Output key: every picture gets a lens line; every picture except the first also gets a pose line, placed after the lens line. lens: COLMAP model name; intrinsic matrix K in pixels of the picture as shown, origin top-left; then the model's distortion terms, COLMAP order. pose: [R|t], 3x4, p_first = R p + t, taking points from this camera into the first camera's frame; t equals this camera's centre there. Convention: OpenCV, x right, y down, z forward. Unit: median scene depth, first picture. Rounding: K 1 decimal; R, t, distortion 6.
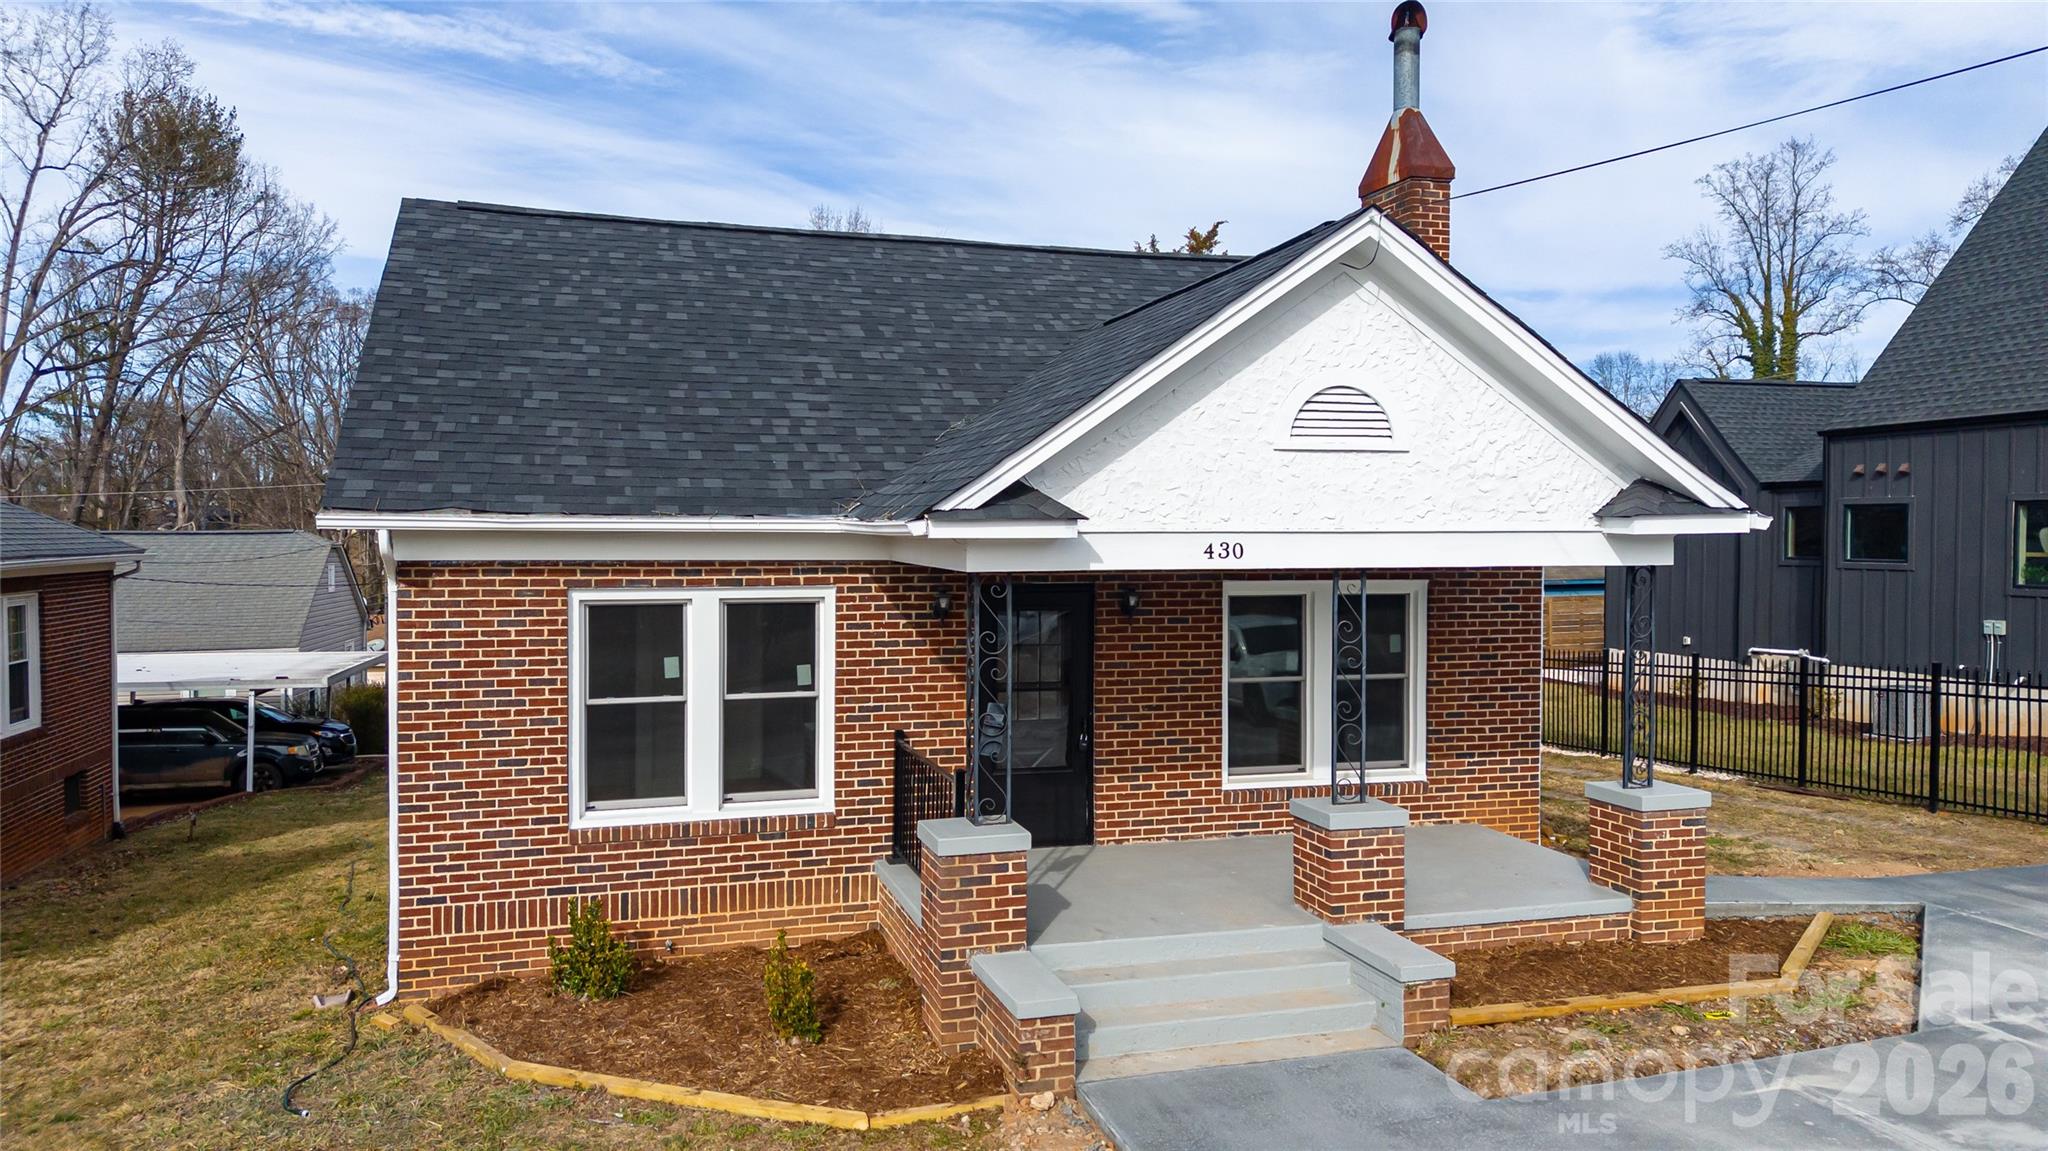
lens RADIAL K [[1430.5, 0, 1024.0], [0, 1430.5, 575.5], [0, 0, 1]] dist [0.054165, -0.038006]
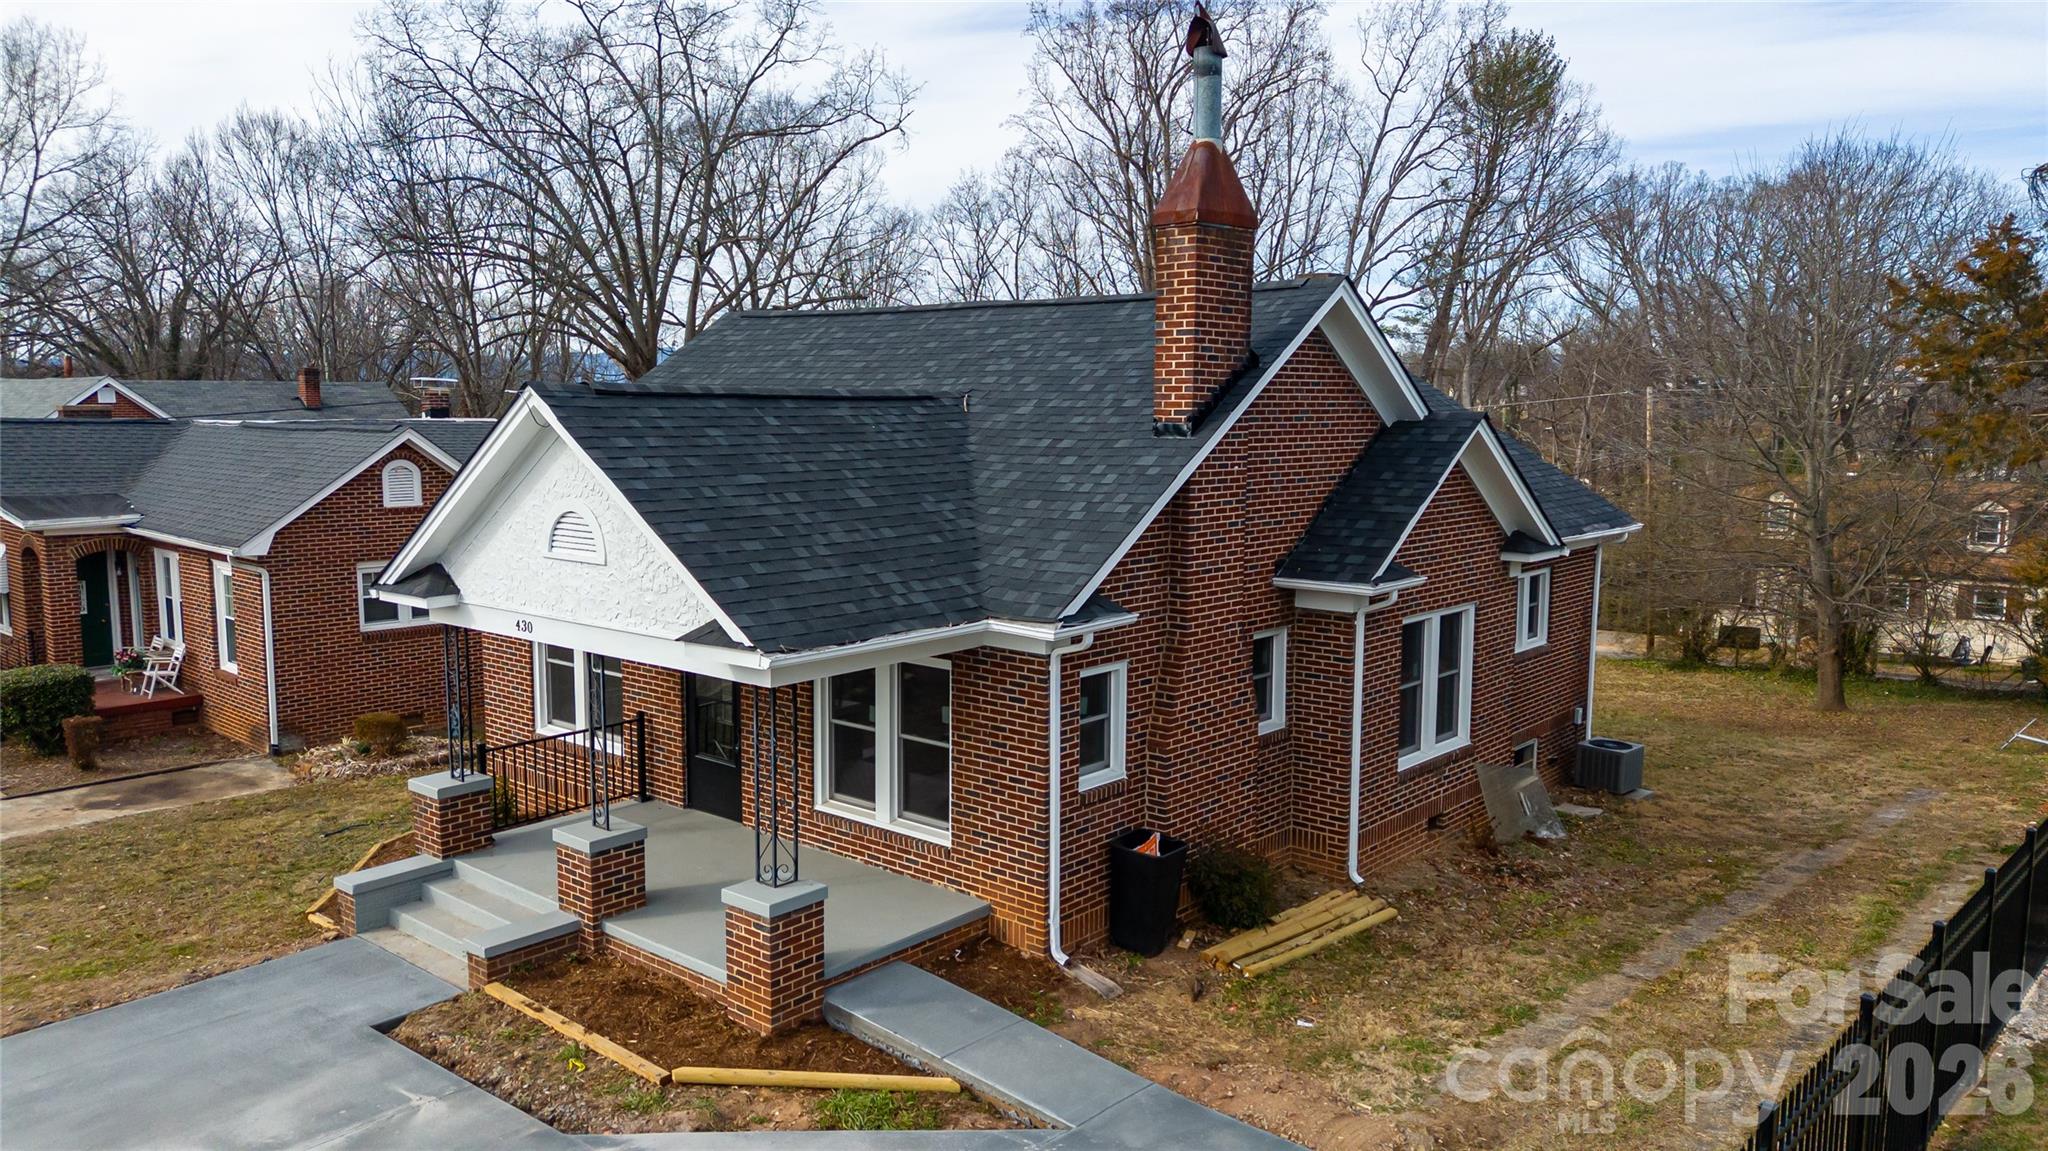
lens RADIAL K [[1430.5, 0, 1024.0], [0, 1430.5, 575.5], [0, 0, 1]] dist [0.054165, -0.038006]
pose [[0.544210, 0.101838, -0.832745, 1.394588], [-0.027303, 0.994229, 0.103744, -0.200216], [0.838505, -0.033722, 0.543850, 0.572999]]
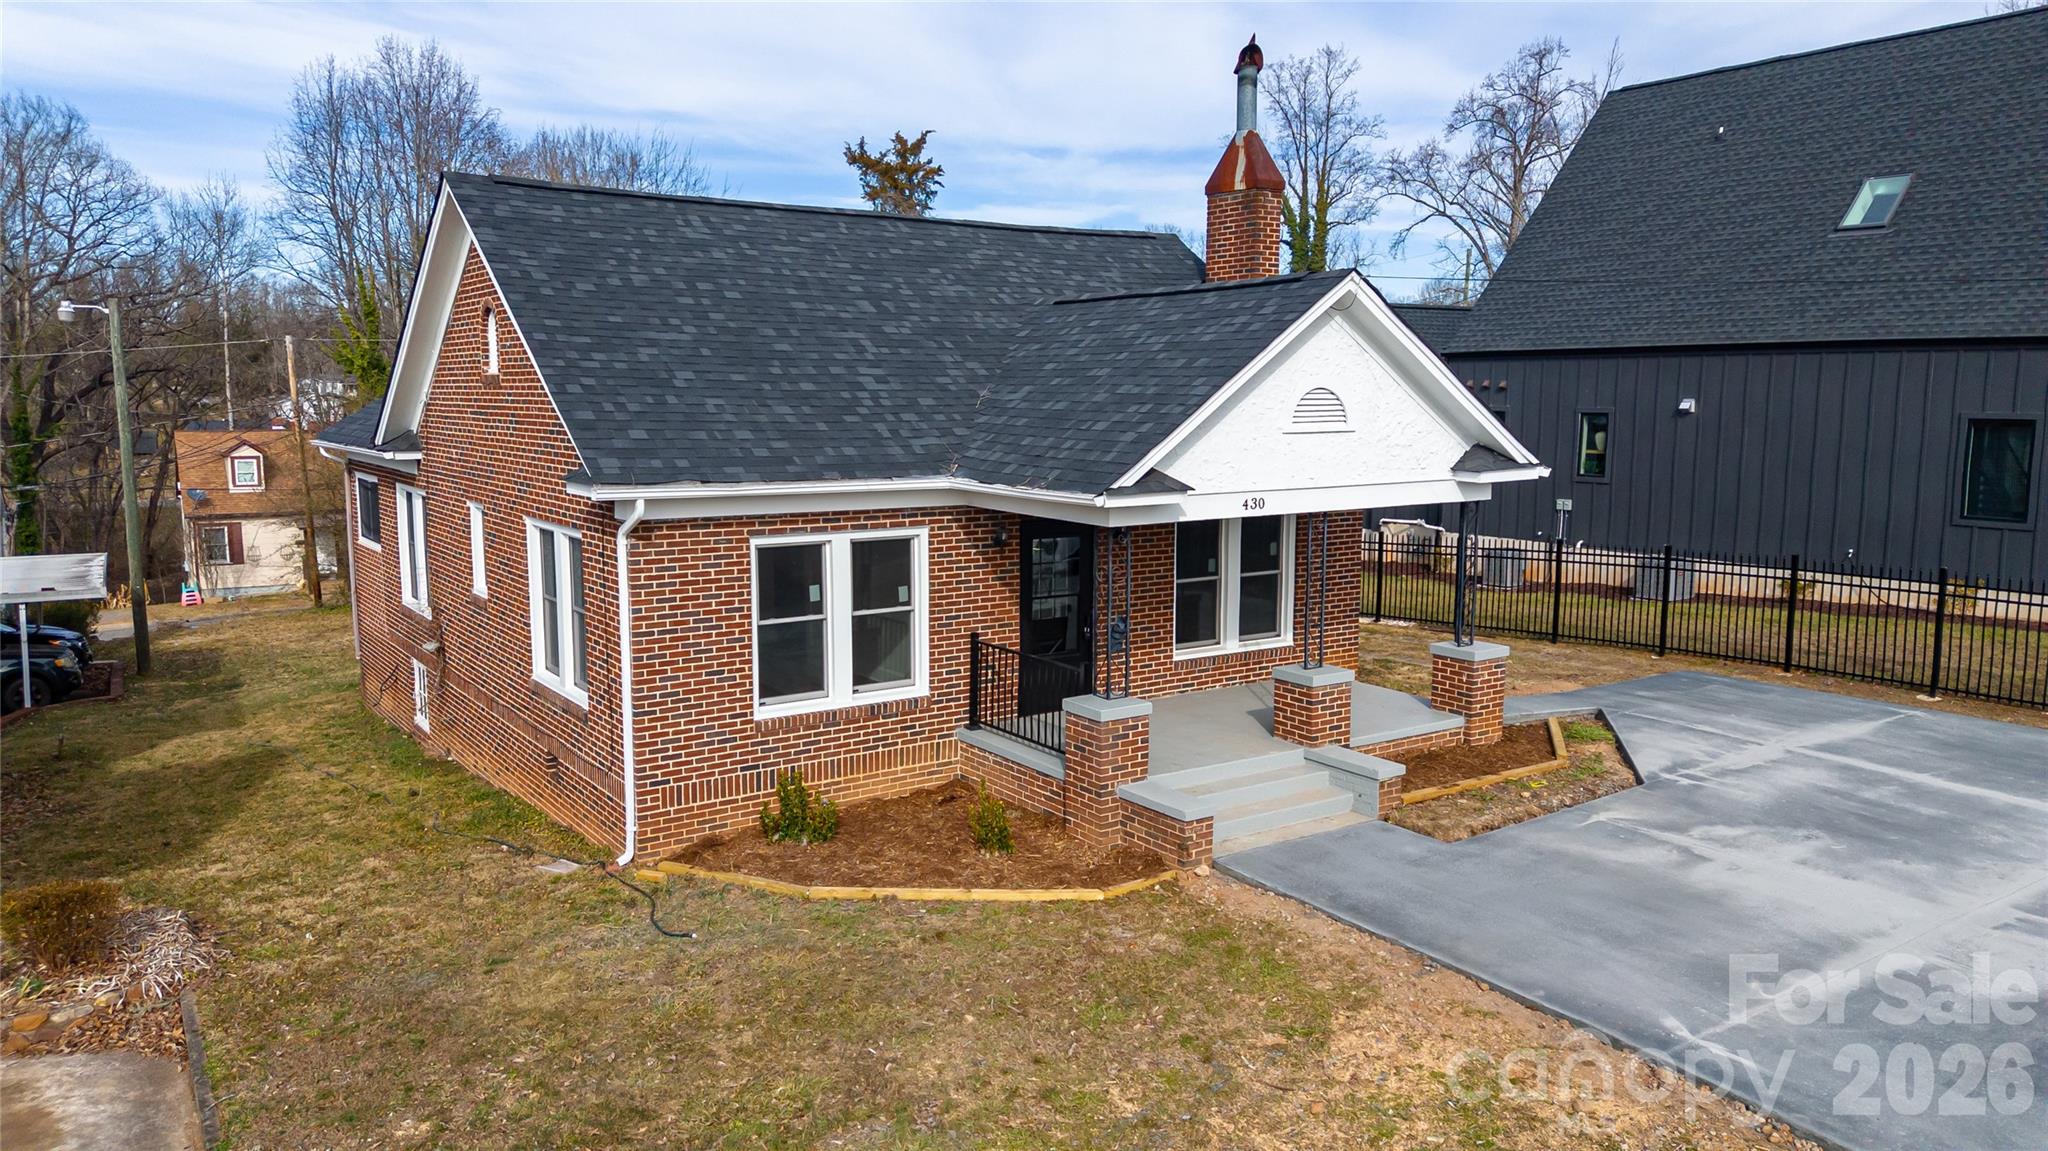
lens RADIAL K [[1419.6, 0, 1024.0], [0, 1419.6, 575.5], [0, 0, 1]] dist [0.095566, -0.095766]
pose [[0.952564, -0.038299, 0.301919, -0.467734], [0.006917, 0.994518, 0.104332, -0.087143], [-0.304260, -0.097295, 0.947607, -0.281451]]
